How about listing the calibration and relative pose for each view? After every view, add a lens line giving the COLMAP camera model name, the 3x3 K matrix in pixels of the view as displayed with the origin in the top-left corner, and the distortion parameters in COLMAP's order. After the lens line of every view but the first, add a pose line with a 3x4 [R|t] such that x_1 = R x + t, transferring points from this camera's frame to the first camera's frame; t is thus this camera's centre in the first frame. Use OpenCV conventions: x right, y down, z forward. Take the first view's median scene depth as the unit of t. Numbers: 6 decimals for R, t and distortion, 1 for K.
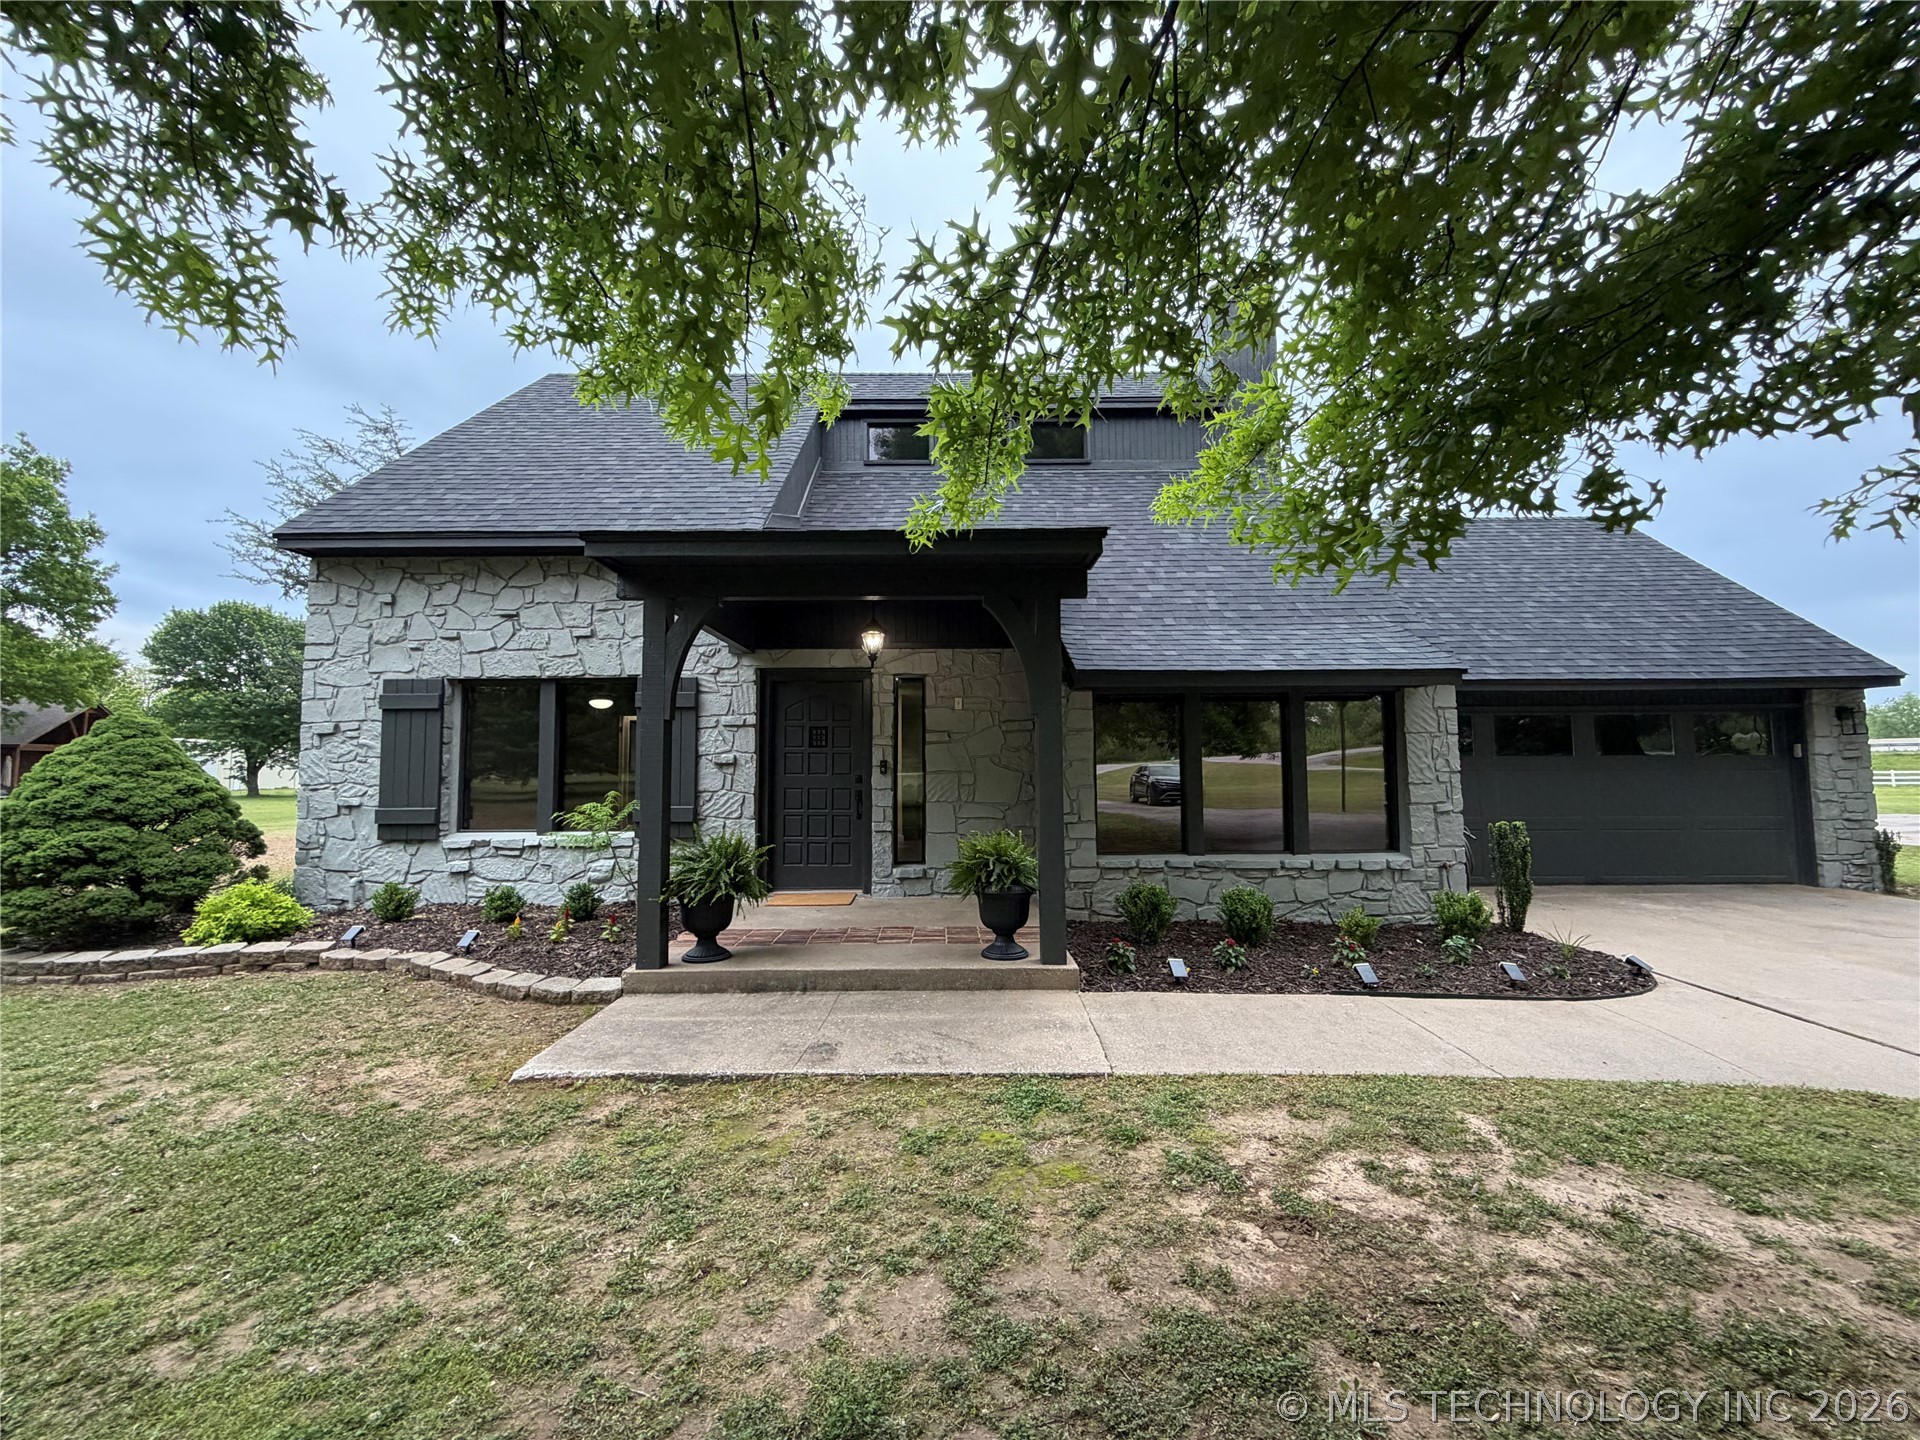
lens RADIAL K [[758.7, 0, 960.0], [0, 758.7, 720.0], [0, 0, 1]] dist [0.001655, 0.000360]
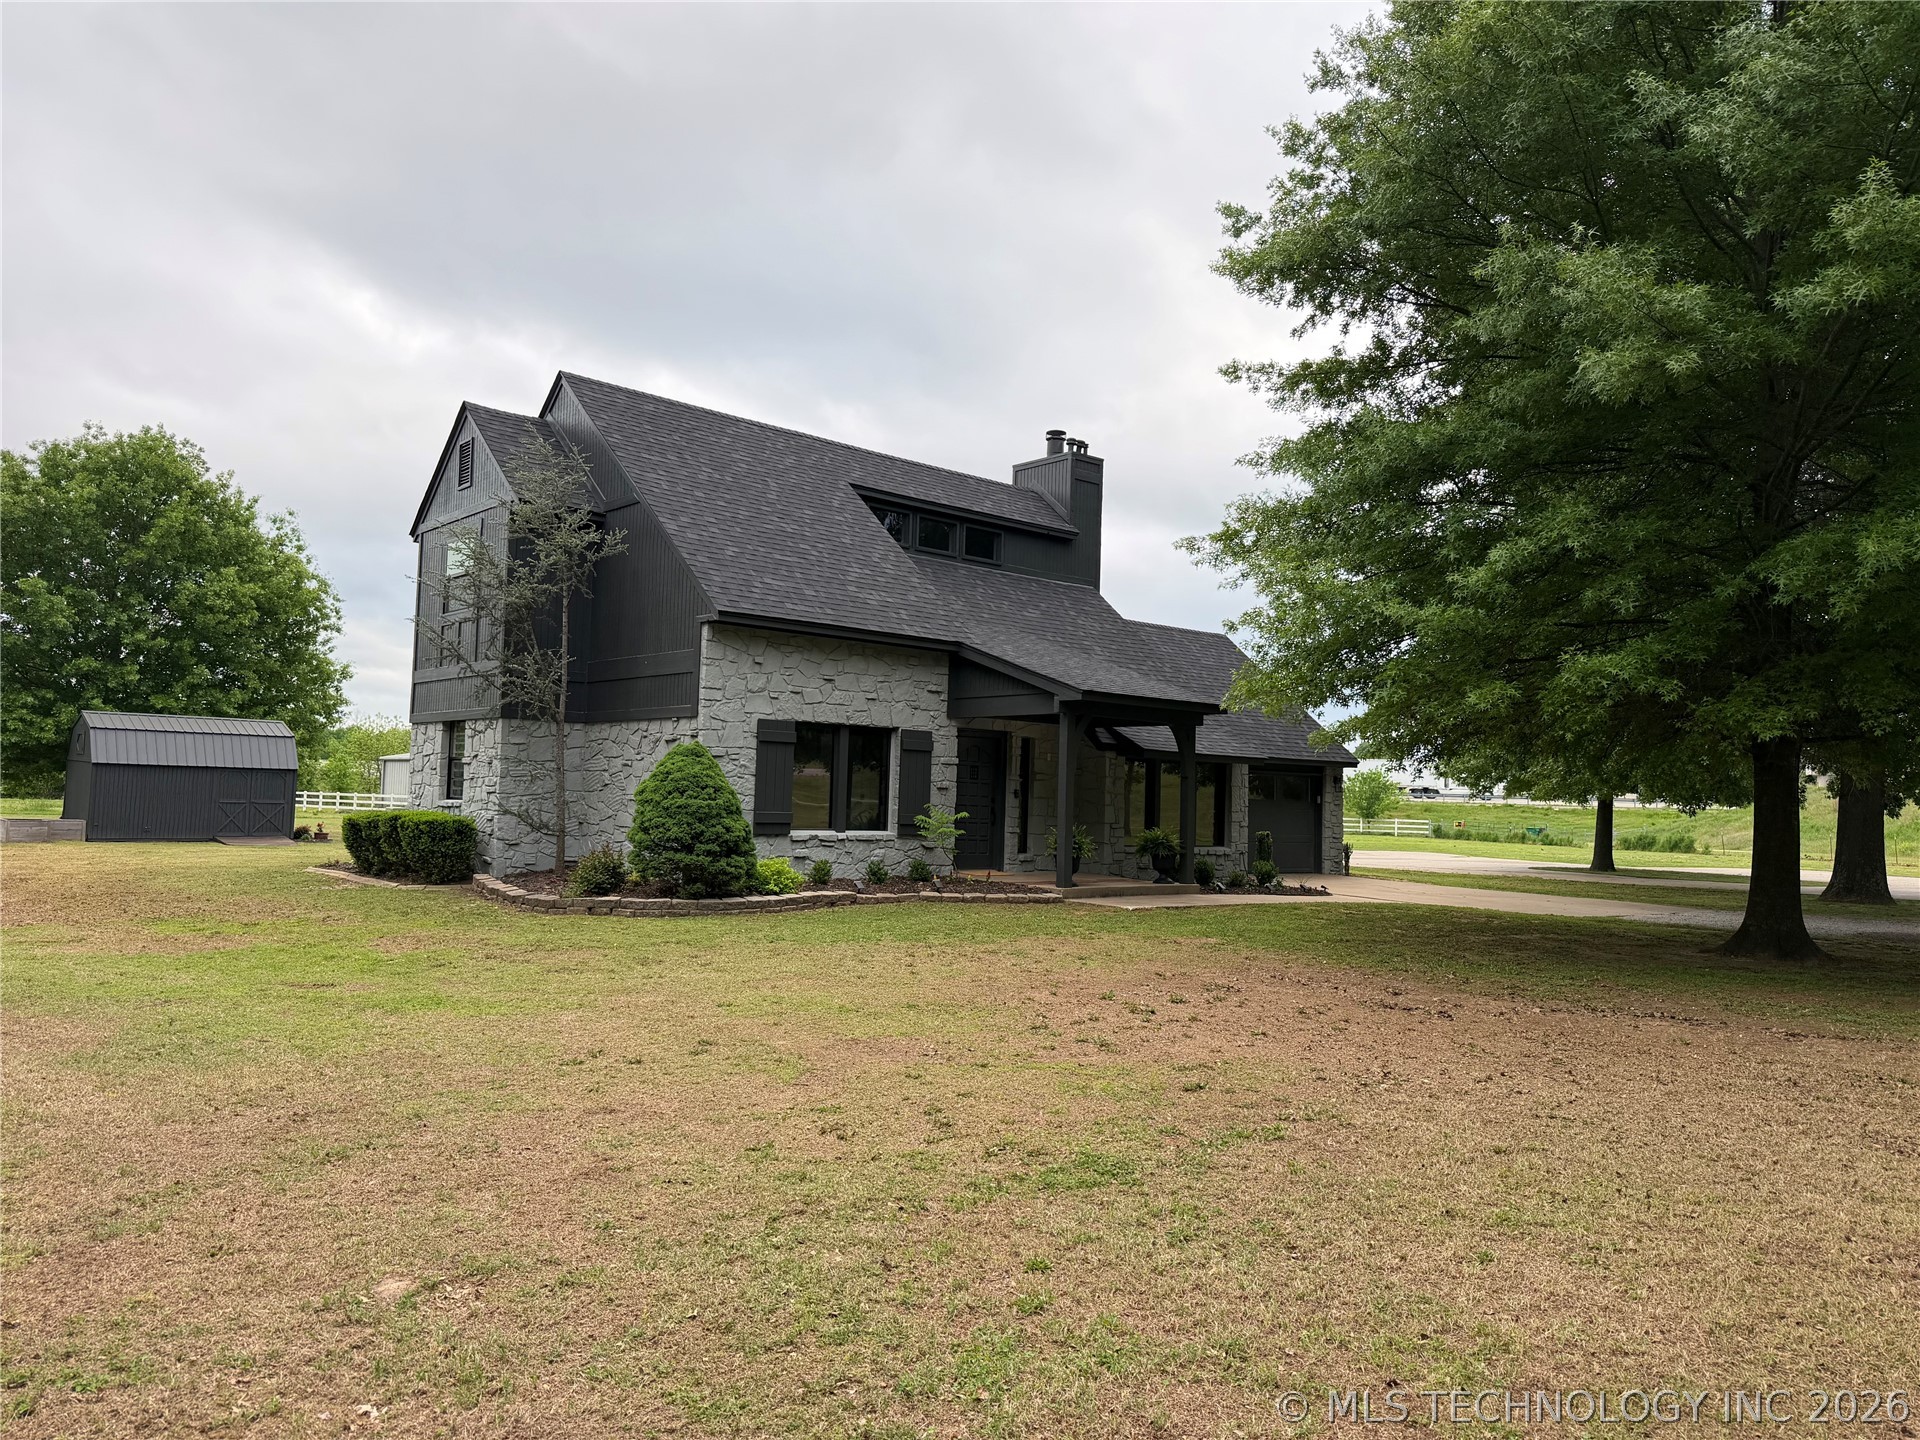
lens RADIAL K [[1322.6, 0, 960.0], [0, 1322.6, 720.0], [0, 0, 1]] dist [0.179740, -0.297174]
pose [[0.755399, 0.069328, 0.651588, -2.076182], [-0.079282, 0.996752, -0.014139, -0.046404], [-0.650451, -0.040979, 0.758442, -1.087796]]
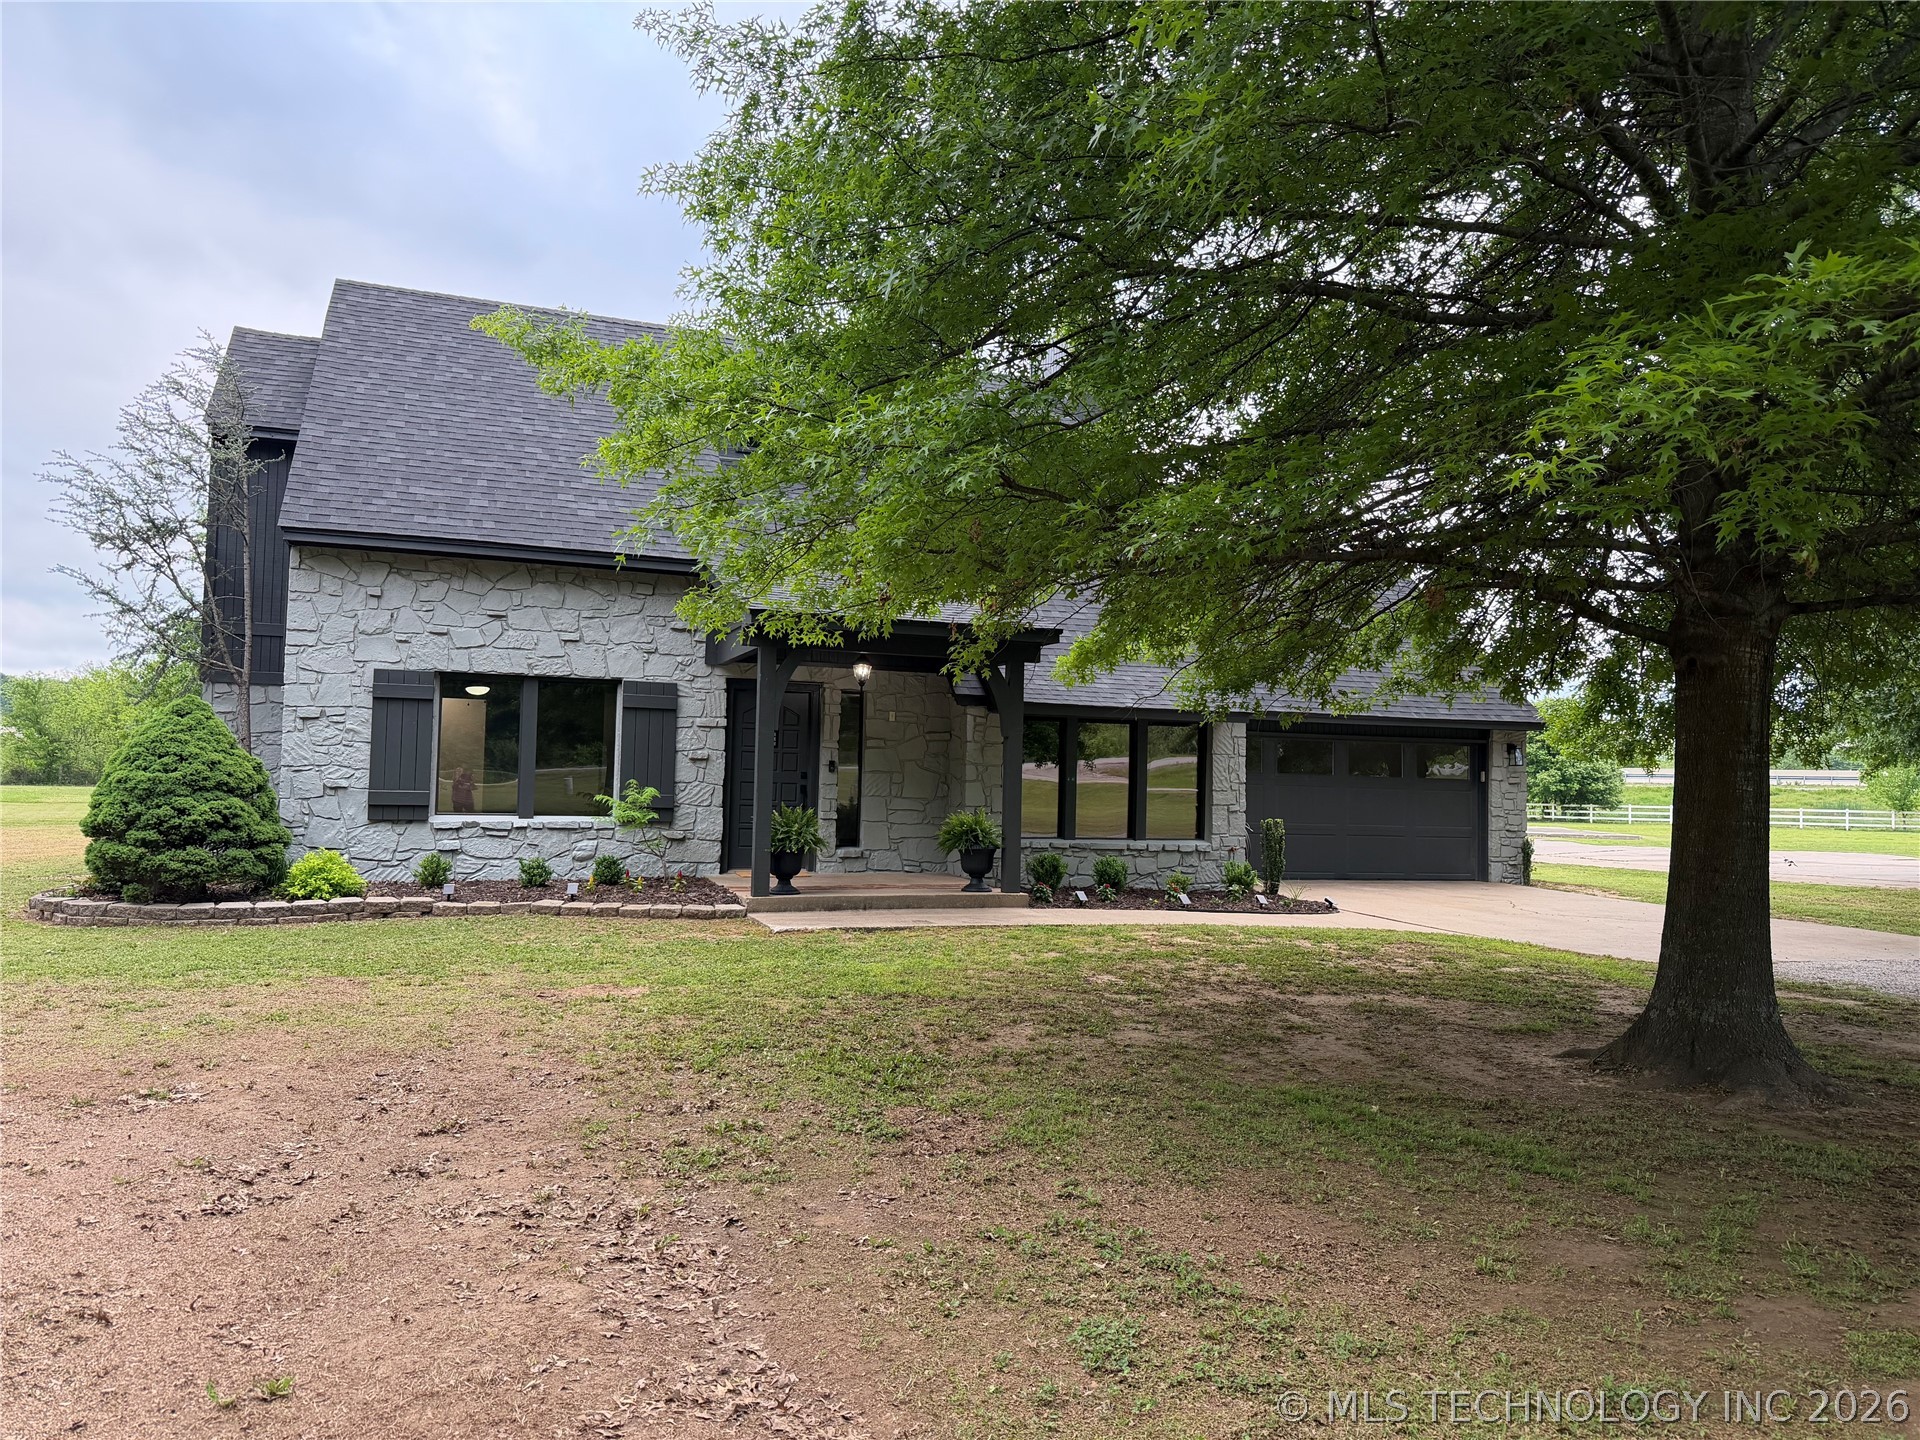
lens RADIAL K [[1322.6, 0, 960.0], [0, 1322.6, 720.0], [0, 0, 1]] dist [0.179740, -0.297174]
pose [[0.939931, 0.044392, 0.338465, -0.629198], [-0.051851, 0.998570, 0.013023, -0.049375], [-0.337403, -0.029791, 0.940889, -1.057767]]
